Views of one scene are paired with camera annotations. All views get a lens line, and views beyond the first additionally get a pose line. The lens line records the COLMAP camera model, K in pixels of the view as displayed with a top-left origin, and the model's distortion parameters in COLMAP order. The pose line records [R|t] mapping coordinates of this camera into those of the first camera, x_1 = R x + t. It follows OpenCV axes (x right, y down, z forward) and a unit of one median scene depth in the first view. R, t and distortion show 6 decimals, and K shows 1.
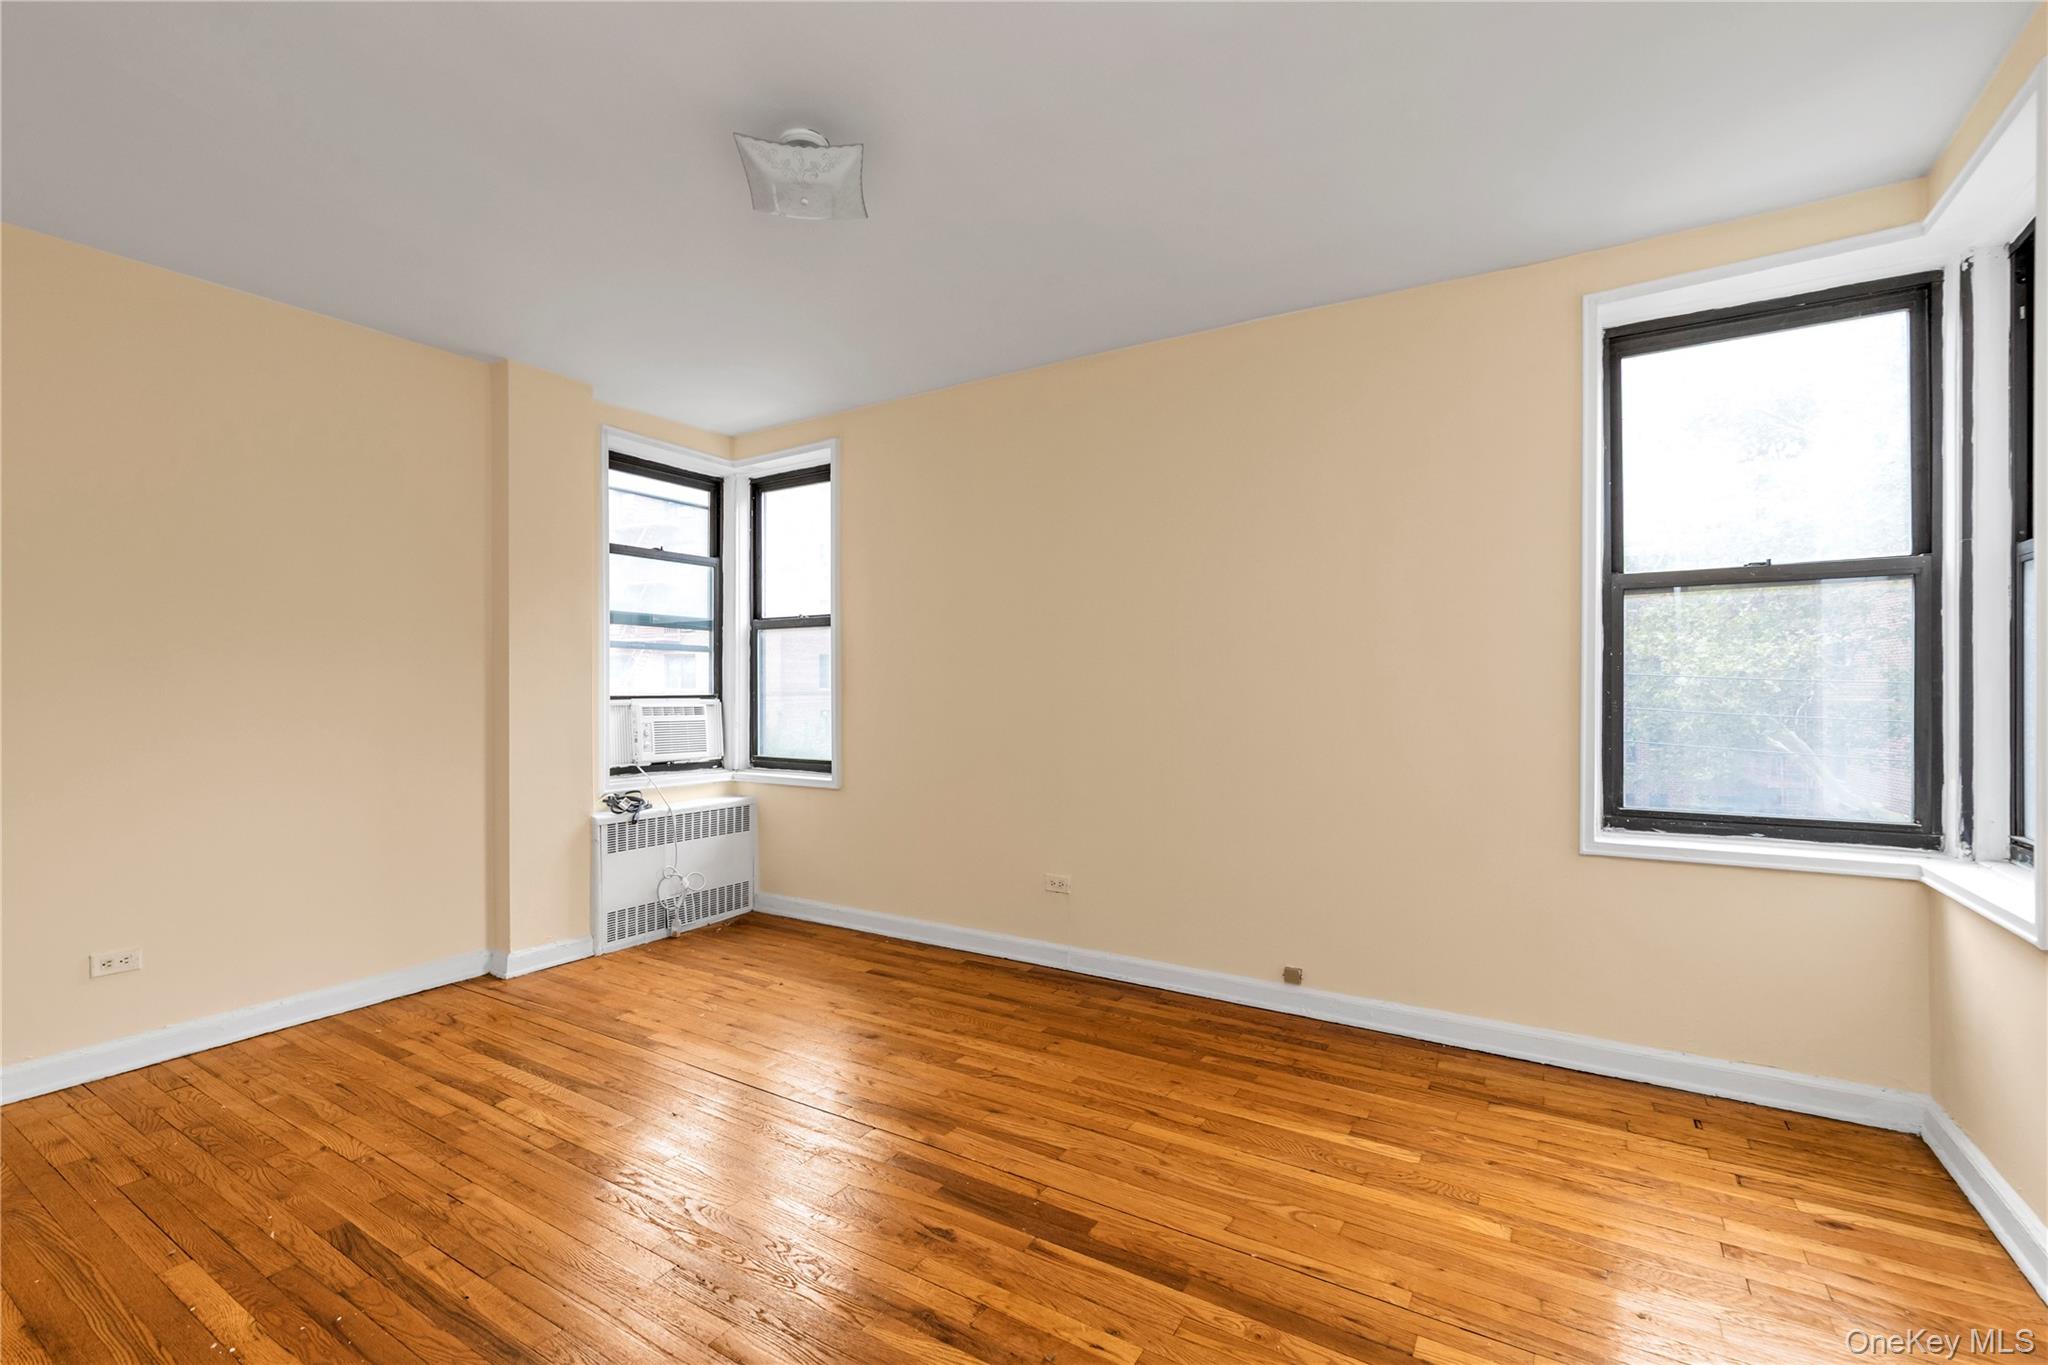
lens RADIAL K [[896.7, 0, 985.3], [0, 896.7, 700.7], [0, 0, 1]] dist [-0.000865, -0.000124]
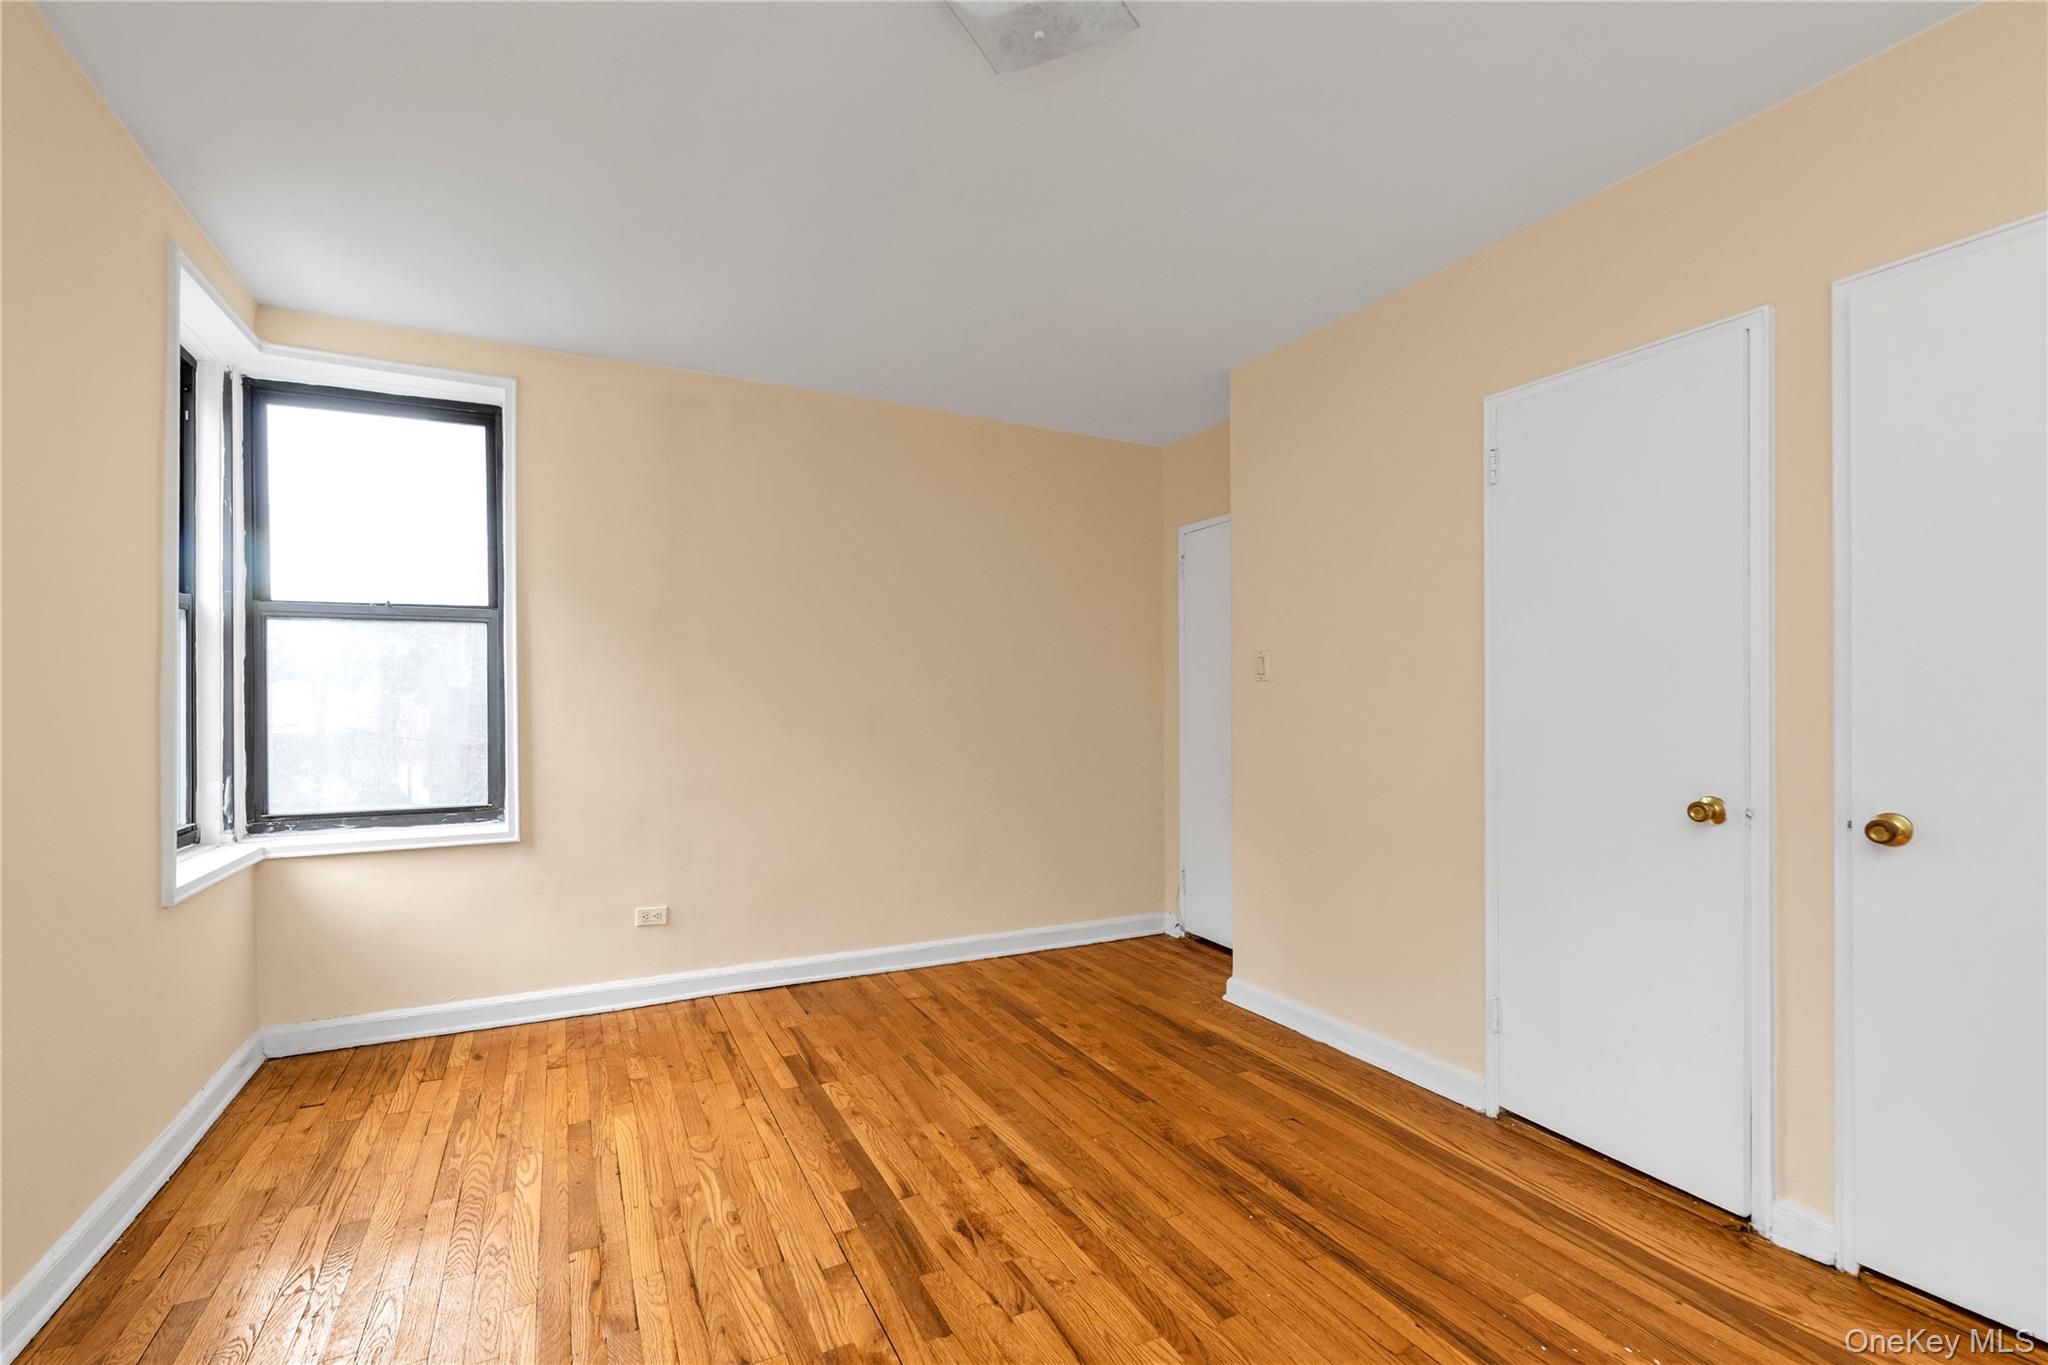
lens RADIAL K [[896.7, 0, 985.3], [0, 896.7, 700.7], [0, 0, 1]] dist [-0.000865, -0.000124]
pose [[-0.852482, 0.002287, 0.522752, -0.558205], [0.007518, 0.999941, 0.007886, -0.036025], [-0.522703, 0.010653, -0.852448, 1.679058]]
